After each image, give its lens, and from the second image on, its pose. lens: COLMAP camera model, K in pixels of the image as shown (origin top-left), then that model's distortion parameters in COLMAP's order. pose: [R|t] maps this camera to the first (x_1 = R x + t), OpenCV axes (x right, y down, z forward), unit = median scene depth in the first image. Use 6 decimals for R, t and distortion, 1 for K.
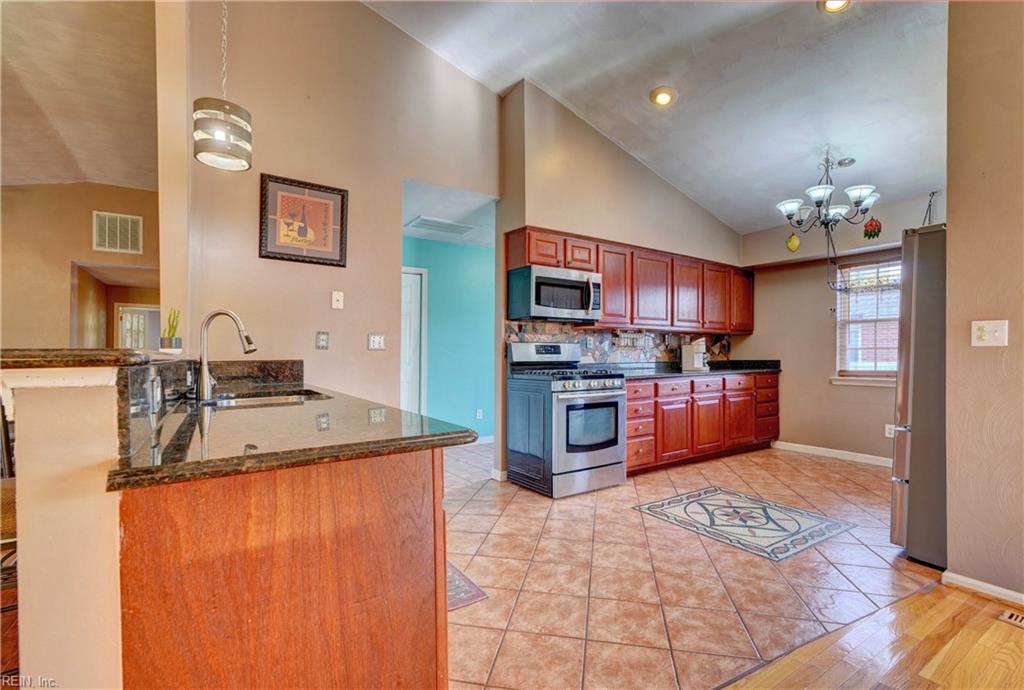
lens RADIAL K [[465.1, 0, 514.0], [0, 465.1, 348.0], [0, 0, 1]] dist [-0.011992, 0.000154]
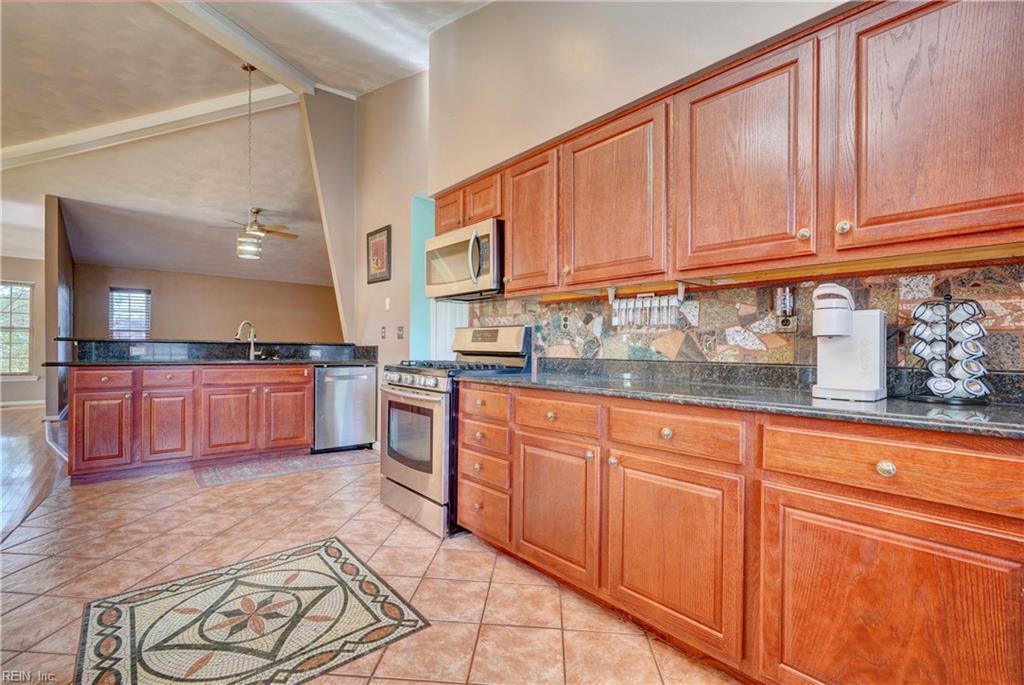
lens RADIAL K [[459.0, 0, 510.4], [0, 459.0, 343.3], [0, 0, 1]] dist [-0.003729, -0.000729]
pose [[0.108366, -0.003720, -0.994104, 1.019120], [0.001915, 0.999992, -0.003533, 0.022568], [0.994109, -0.001521, 0.108372, 1.172840]]
